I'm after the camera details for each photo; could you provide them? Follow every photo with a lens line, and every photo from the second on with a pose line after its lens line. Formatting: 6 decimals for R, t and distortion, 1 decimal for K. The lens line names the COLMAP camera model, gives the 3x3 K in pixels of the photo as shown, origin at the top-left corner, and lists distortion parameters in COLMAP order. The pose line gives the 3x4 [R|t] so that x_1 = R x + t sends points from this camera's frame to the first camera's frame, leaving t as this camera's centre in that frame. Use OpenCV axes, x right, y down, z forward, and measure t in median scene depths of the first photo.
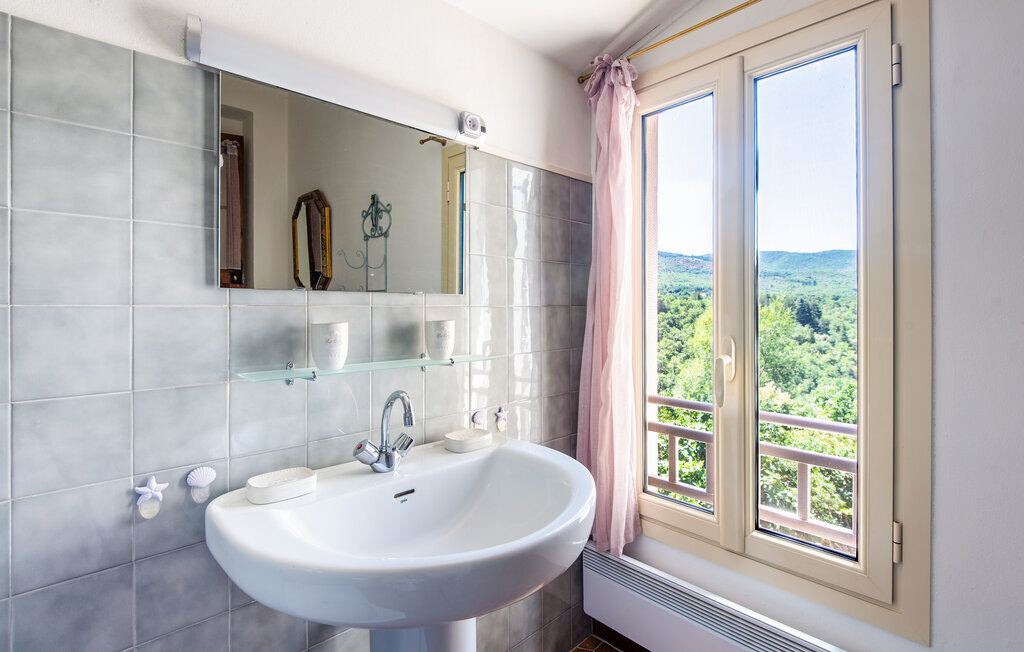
lens RADIAL K [[485.0, 0, 512.7], [0, 485.0, 307.6], [0, 0, 1]] dist [0.030399, -0.013694]
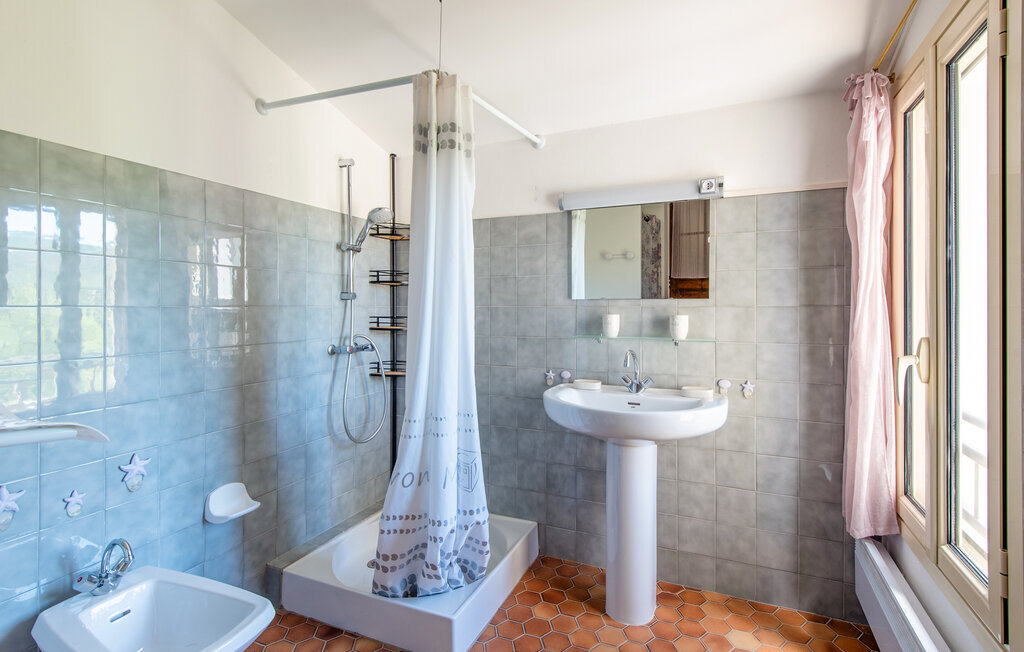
lens RADIAL K [[485.0, 0, 512.7], [0, 485.0, 307.6], [0, 0, 1]] dist [0.030399, -0.013694]
pose [[0.382803, 0.003492, -0.923823, 1.204557], [0.001036, 0.999991, 0.004209, -0.006931], [0.923829, -0.002568, 0.382796, -0.151950]]
